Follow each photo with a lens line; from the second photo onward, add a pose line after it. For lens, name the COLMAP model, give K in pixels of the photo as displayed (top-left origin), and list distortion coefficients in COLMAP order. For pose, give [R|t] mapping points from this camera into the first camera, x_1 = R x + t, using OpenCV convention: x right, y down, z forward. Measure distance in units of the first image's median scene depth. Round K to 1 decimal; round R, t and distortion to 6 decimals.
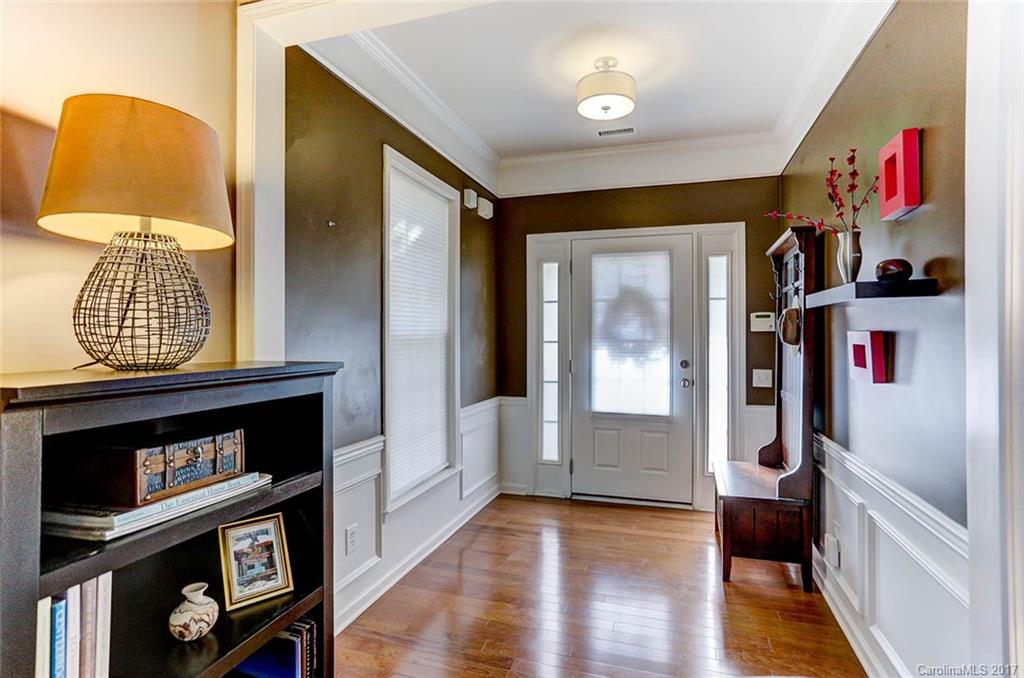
lens RADIAL K [[501.7, 0, 514.8], [0, 501.7, 334.7], [0, 0, 1]] dist [-0.018957, 0.002989]
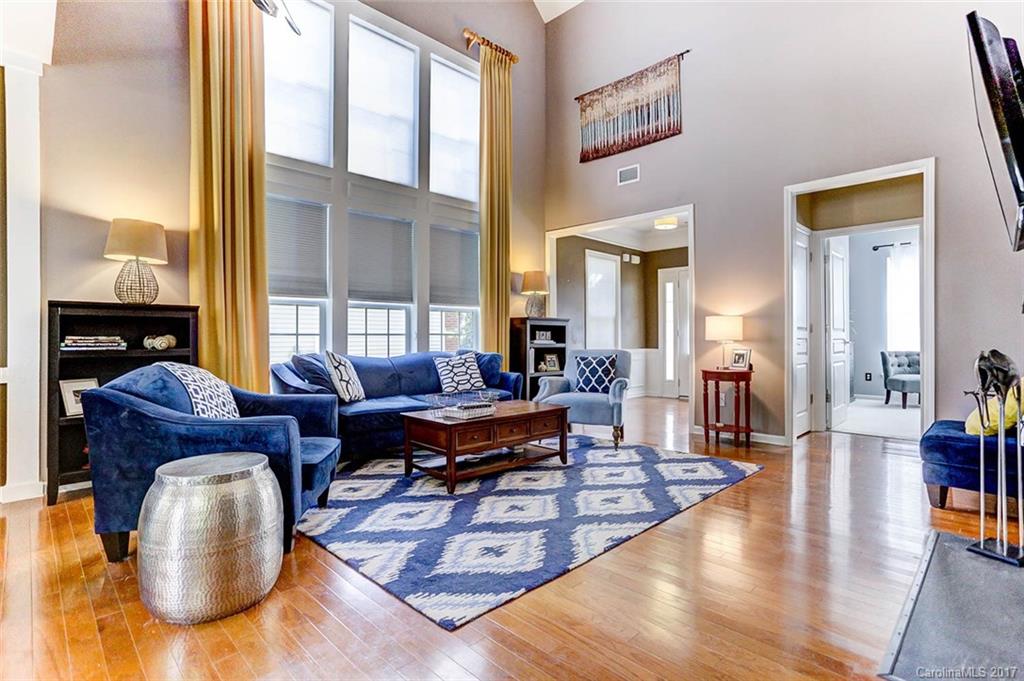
lens RADIAL K [[501.7, 0, 512.4], [0, 501.7, 336.3], [0, 0, 1]] dist [-0.018957, 0.002989]
pose [[0.888973, -0.001302, -0.457958, 0.528335], [0.004883, 0.999966, 0.006636, 0.074554], [0.457934, -0.008135, 0.888949, -1.356939]]
